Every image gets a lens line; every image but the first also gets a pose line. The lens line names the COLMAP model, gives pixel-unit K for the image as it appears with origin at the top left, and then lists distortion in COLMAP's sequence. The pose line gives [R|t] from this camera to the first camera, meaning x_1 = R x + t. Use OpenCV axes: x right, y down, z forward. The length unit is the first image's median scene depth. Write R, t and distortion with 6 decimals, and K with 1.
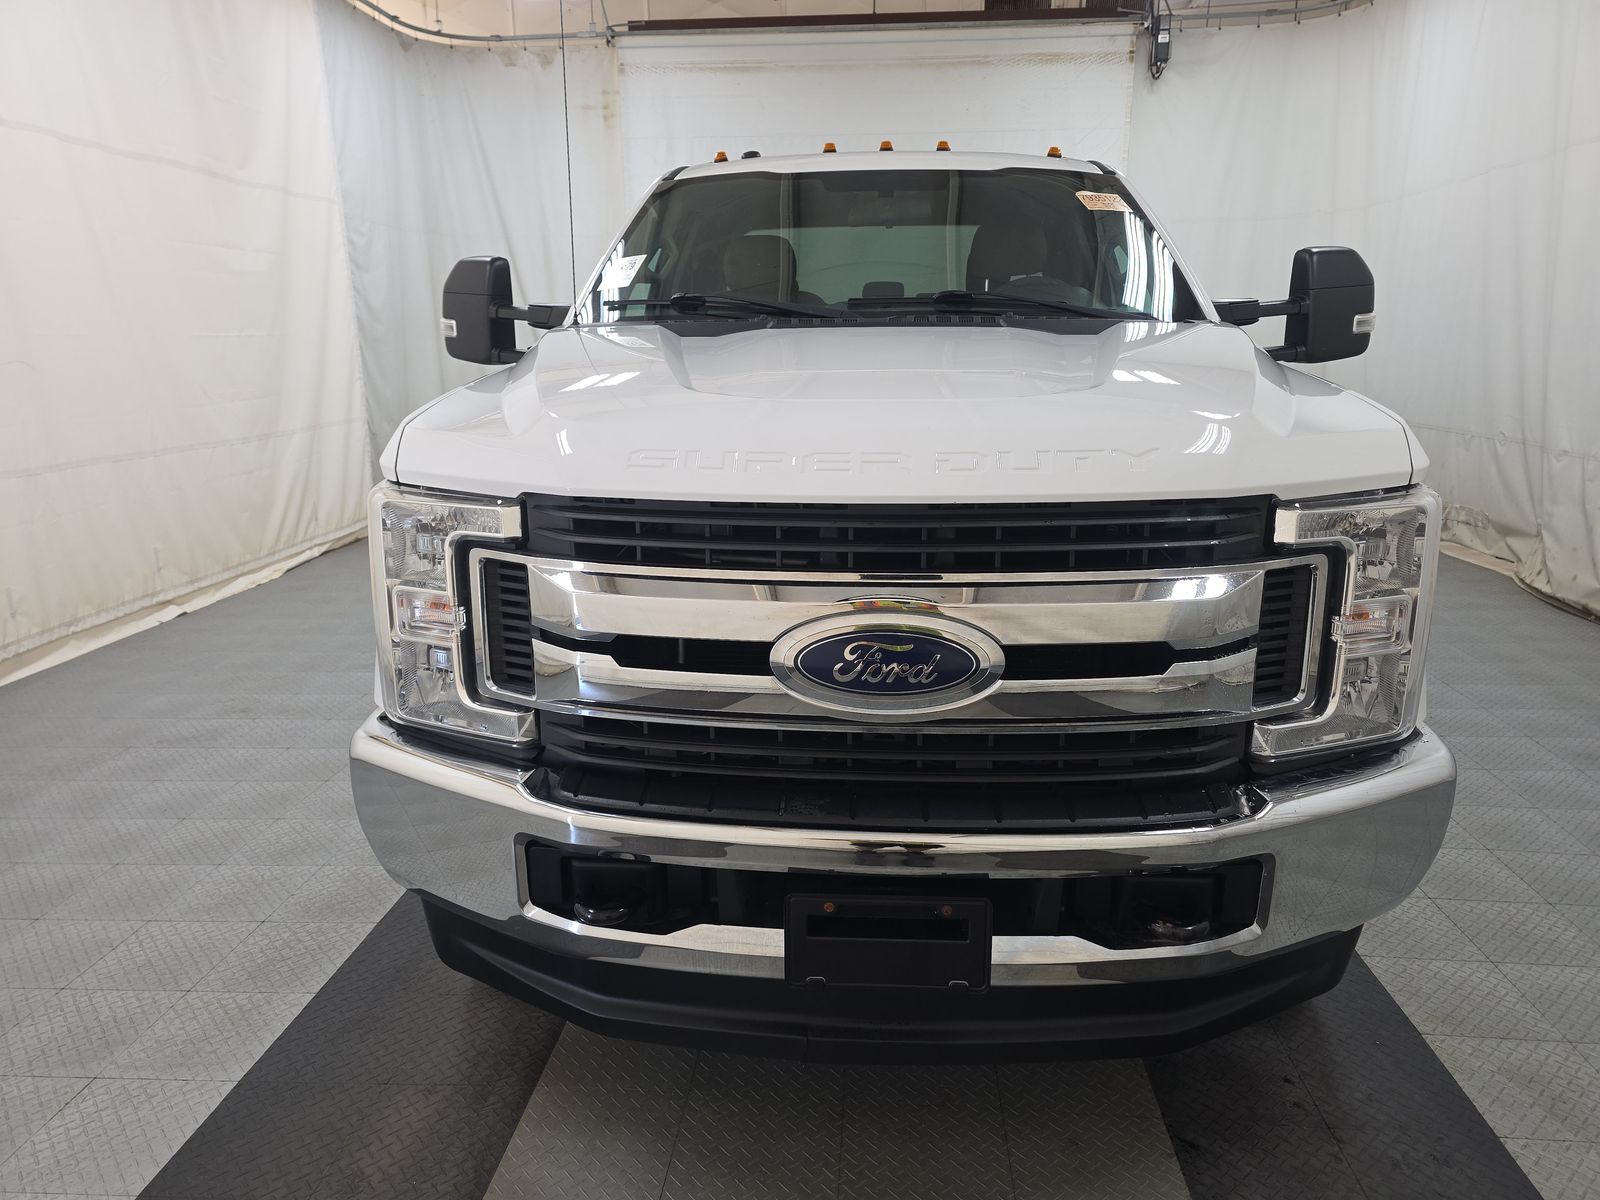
lens RADIAL K [[1137.1, 0, 800.0], [0, 1137.1, 600.0], [0, 0, 1]] dist [0.036871, -0.001644]
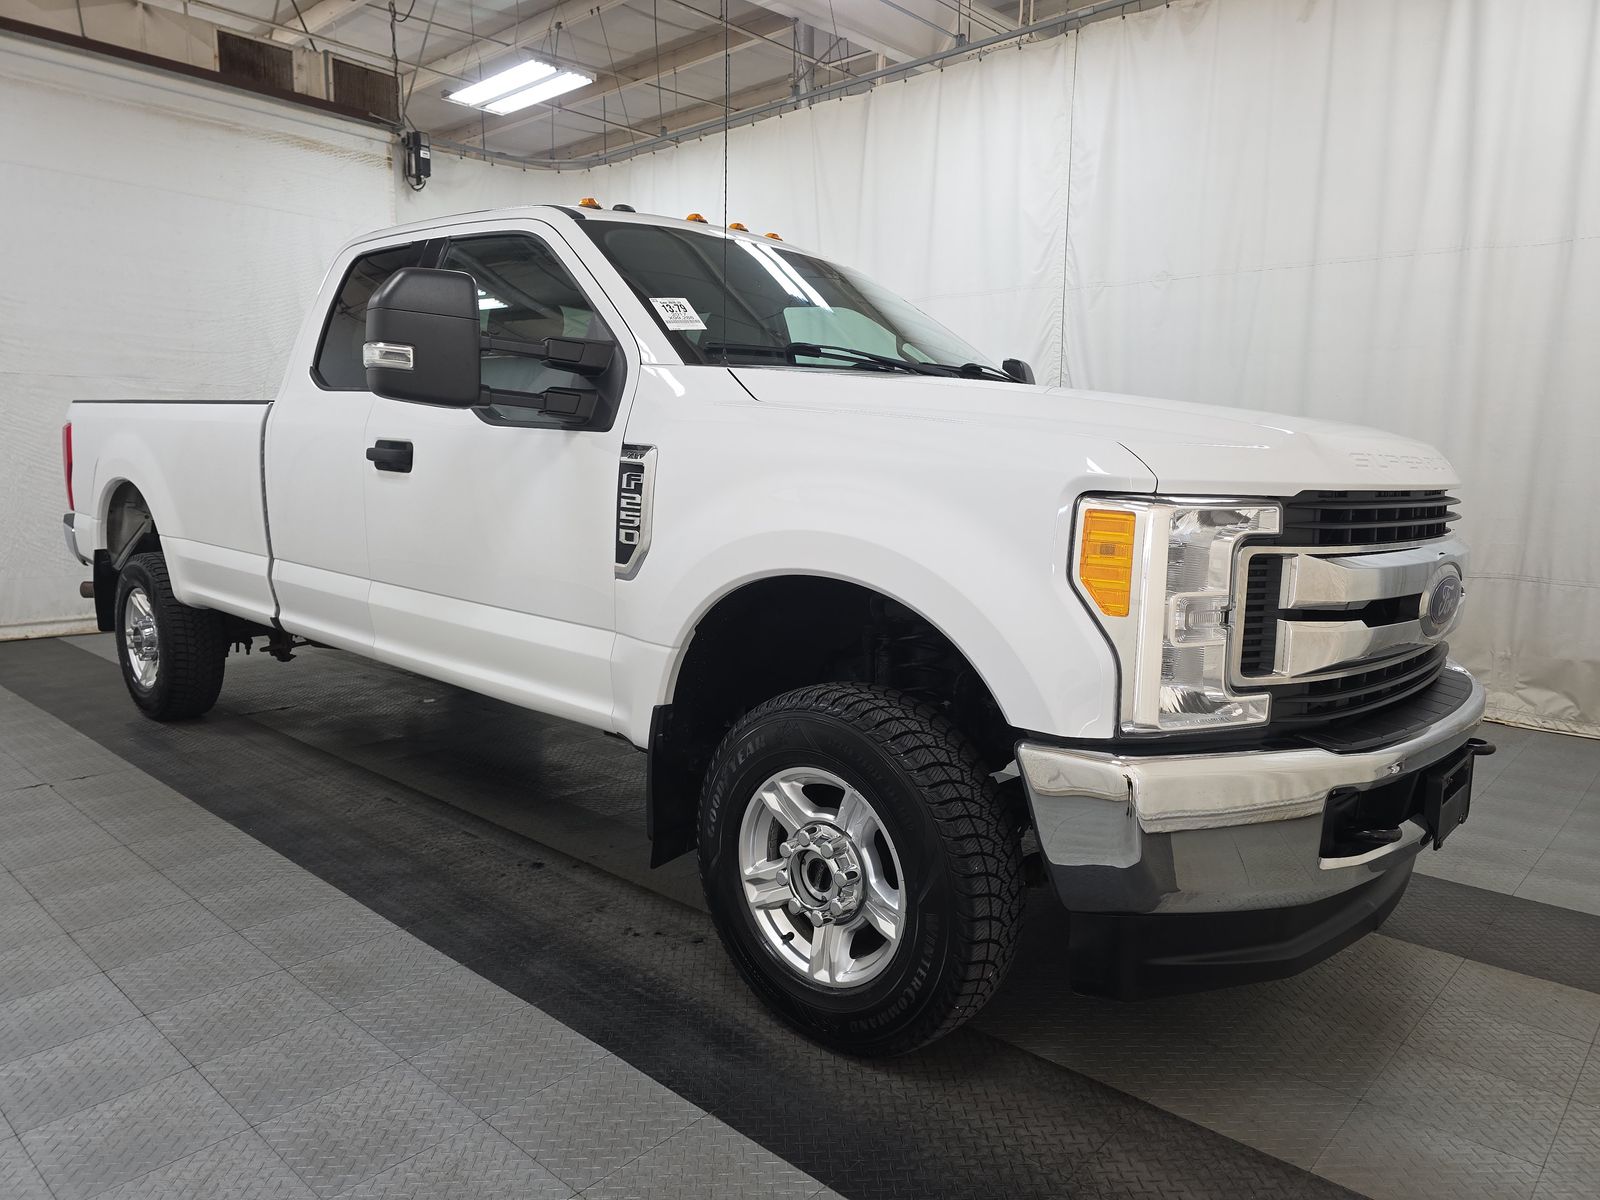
lens RADIAL K [[1137.1, 0, 800.0], [0, 1137.1, 600.0], [0, 0, 1]] dist [0.036871, -0.001644]
pose [[0.612911, -0.077083, 0.786383, -0.321024], [0.158932, 0.986917, -0.027133, -0.007280], [-0.774003, 0.141612, 0.617143, 0.150939]]
